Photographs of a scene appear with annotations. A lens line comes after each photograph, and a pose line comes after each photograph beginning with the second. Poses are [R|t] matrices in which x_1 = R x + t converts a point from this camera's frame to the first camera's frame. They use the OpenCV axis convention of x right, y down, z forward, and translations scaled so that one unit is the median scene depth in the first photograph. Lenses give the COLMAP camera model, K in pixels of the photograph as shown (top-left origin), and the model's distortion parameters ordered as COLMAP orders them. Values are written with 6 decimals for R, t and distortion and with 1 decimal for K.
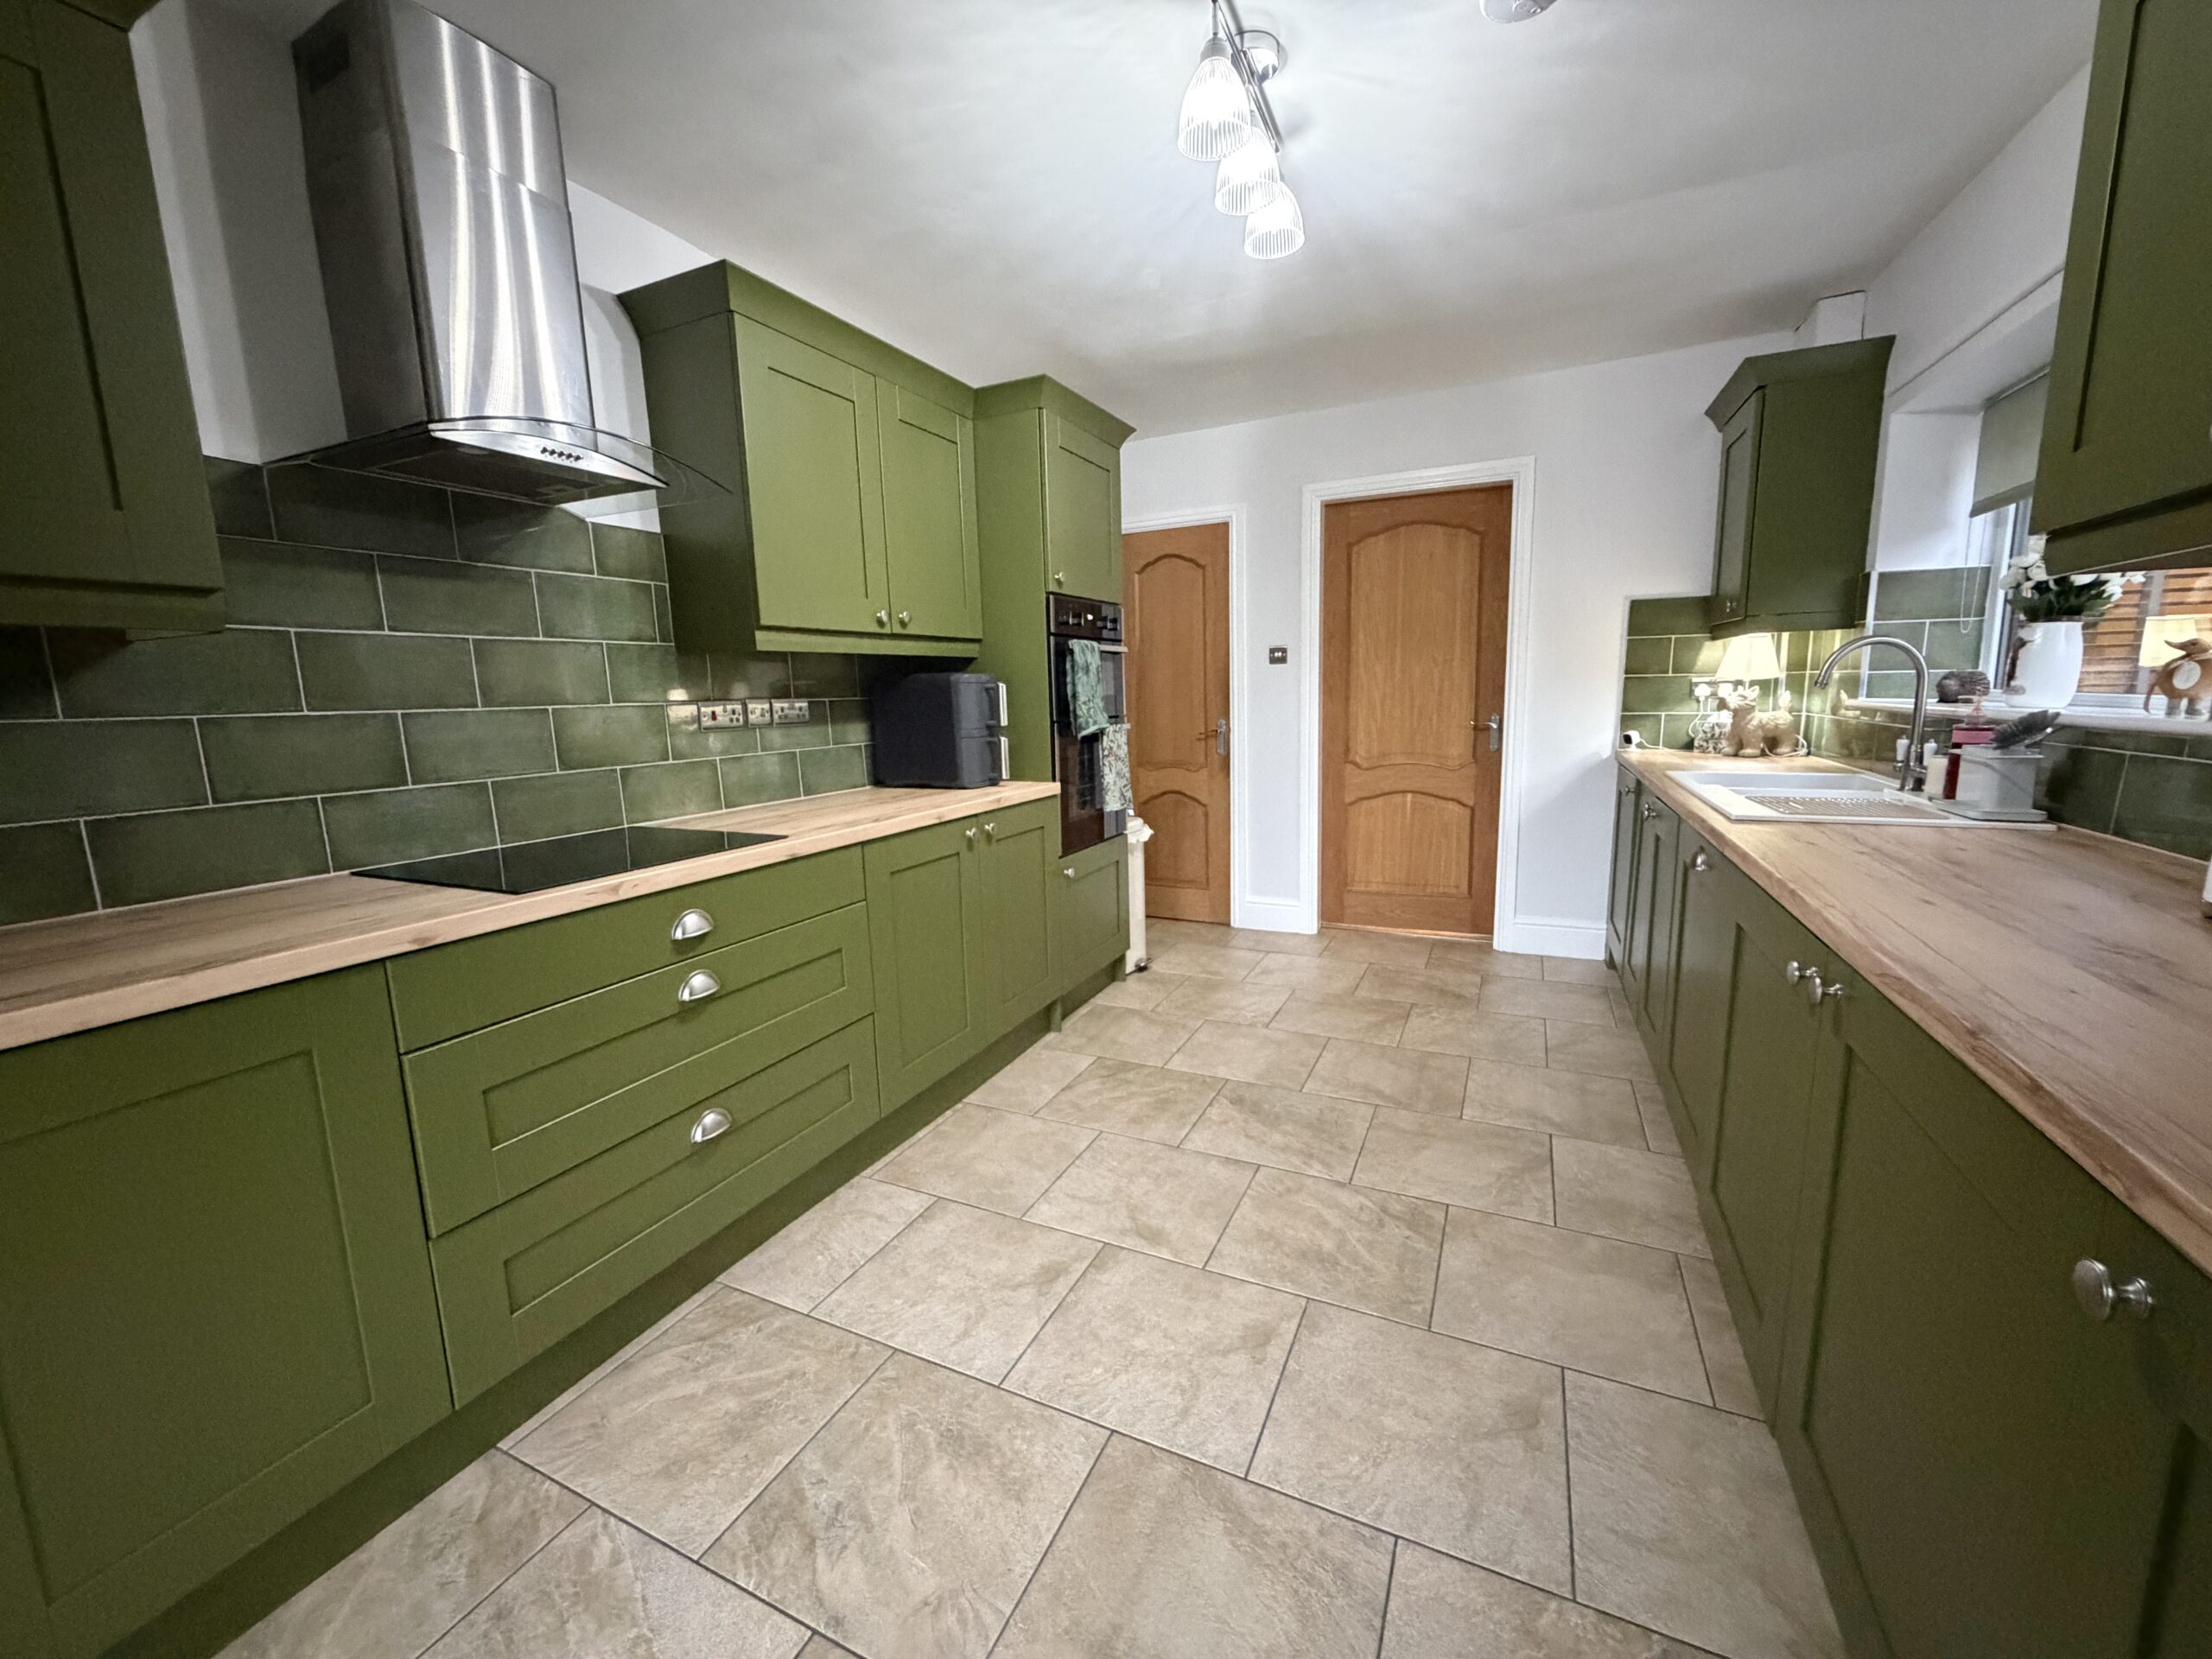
lens RADIAL K [[893.3, 0, 1094.8], [0, 893.3, 831.9], [0, 0, 1]] dist [-0.001583, 0.000135]
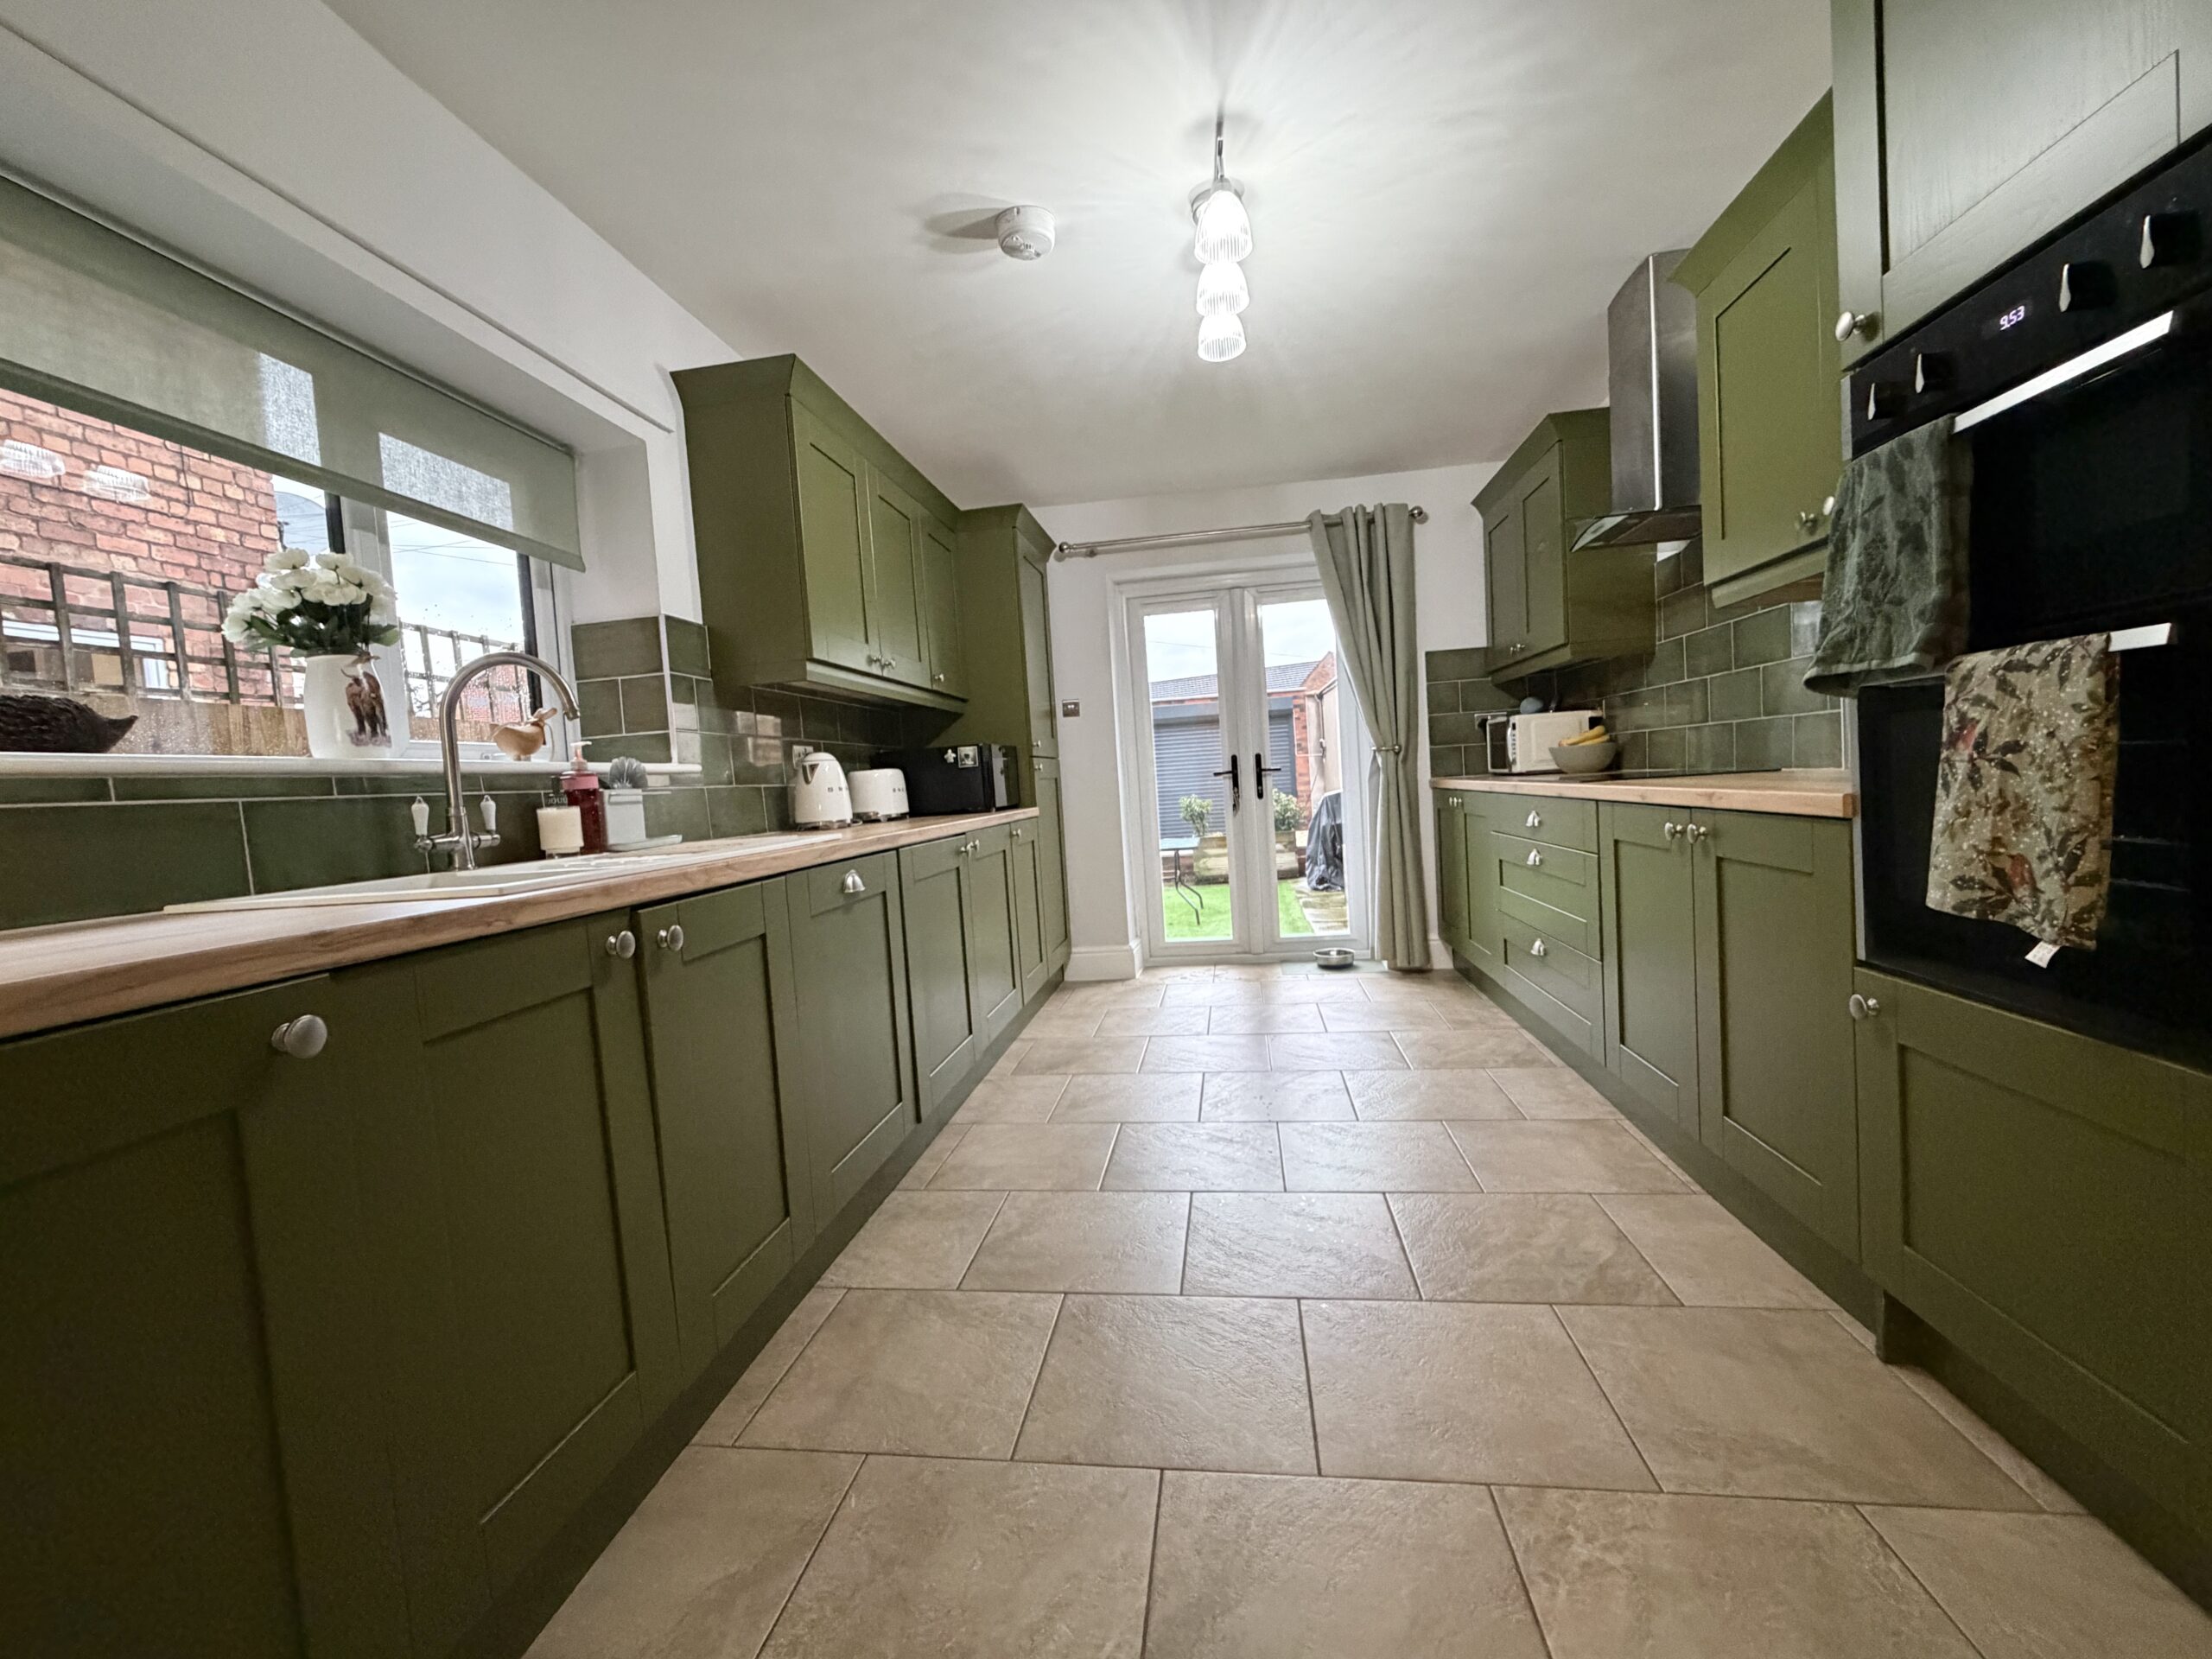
lens RADIAL K [[893.3, 0, 1093.9], [0, 893.3, 832.7], [0, 0, 1]] dist [-0.001583, 0.000135]
pose [[-0.952644, 0.107385, -0.284496, 0.573324], [0.046451, 0.975980, 0.212849, -0.189564], [0.300519, 0.189554, -0.934750, 1.660232]]
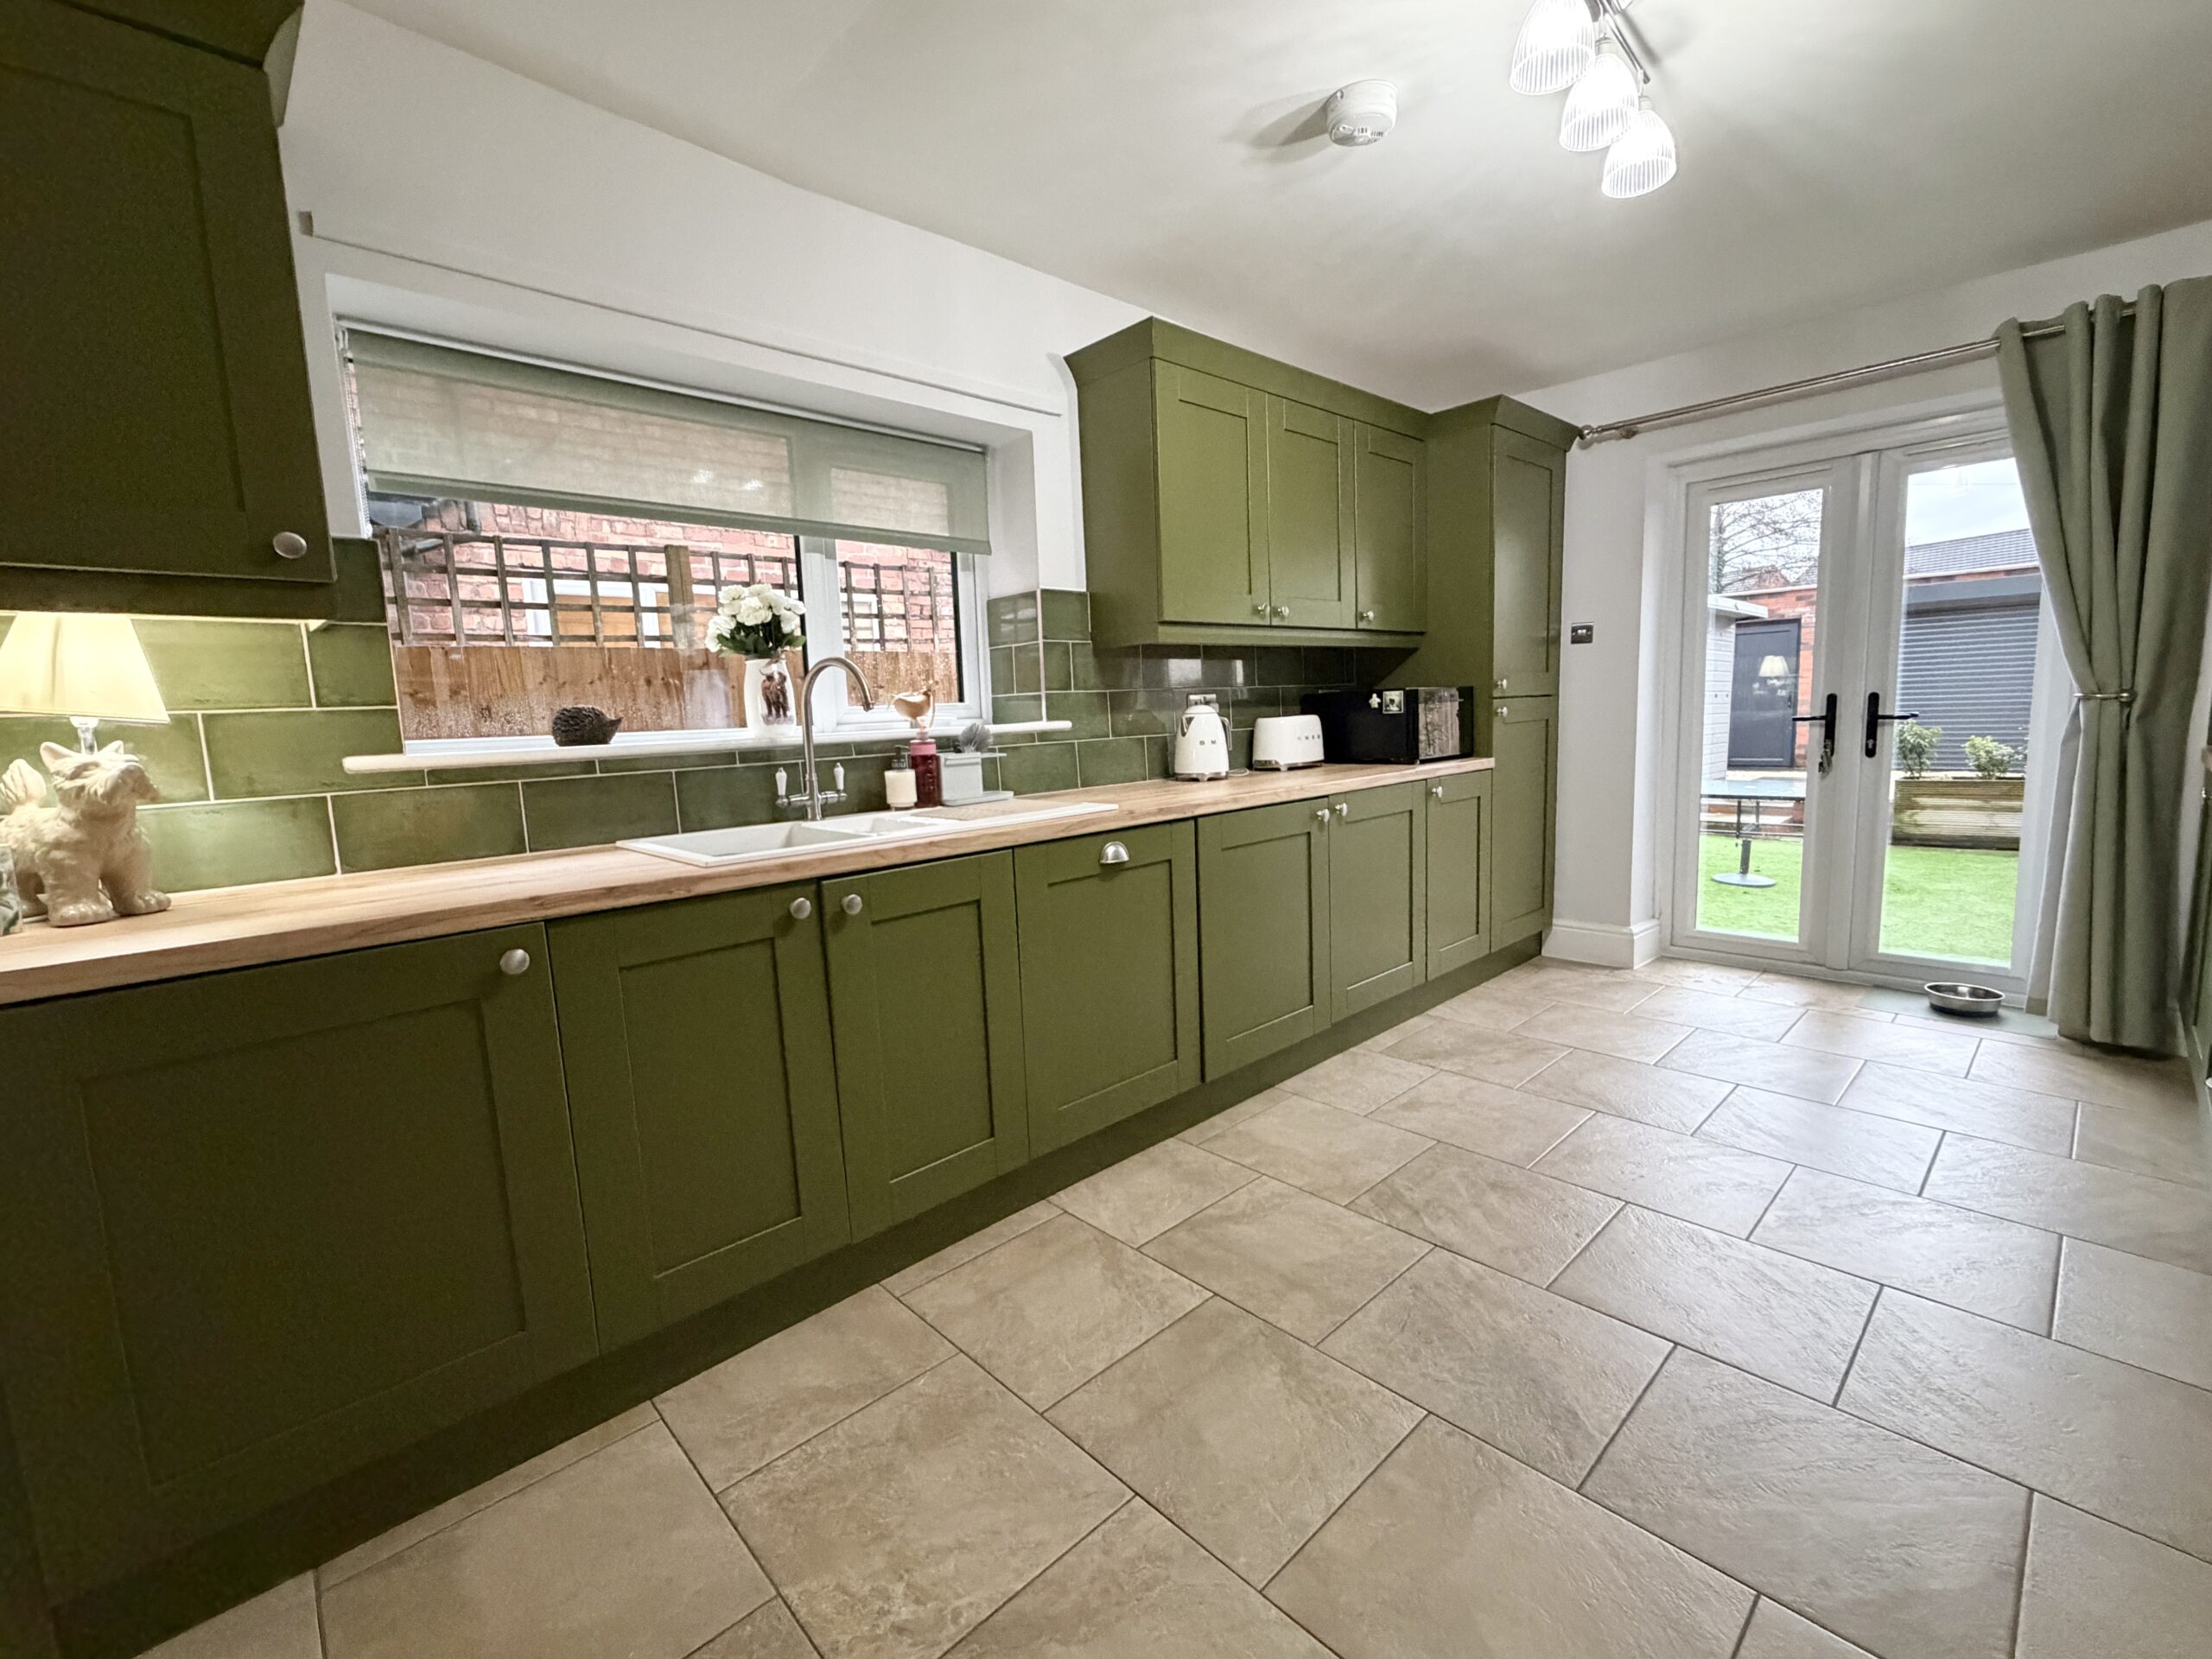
lens RADIAL K [[923.4, 0, 1120.6], [0, 923.4, 829.9], [0, 0, 1]] dist [-0.003655, 0.000337]
pose [[-0.932636, 0.019250, 0.360305, 0.218667], [0.121088, 0.957364, 0.262283, -0.238972], [-0.339894, 0.288243, -0.895203, 1.633892]]
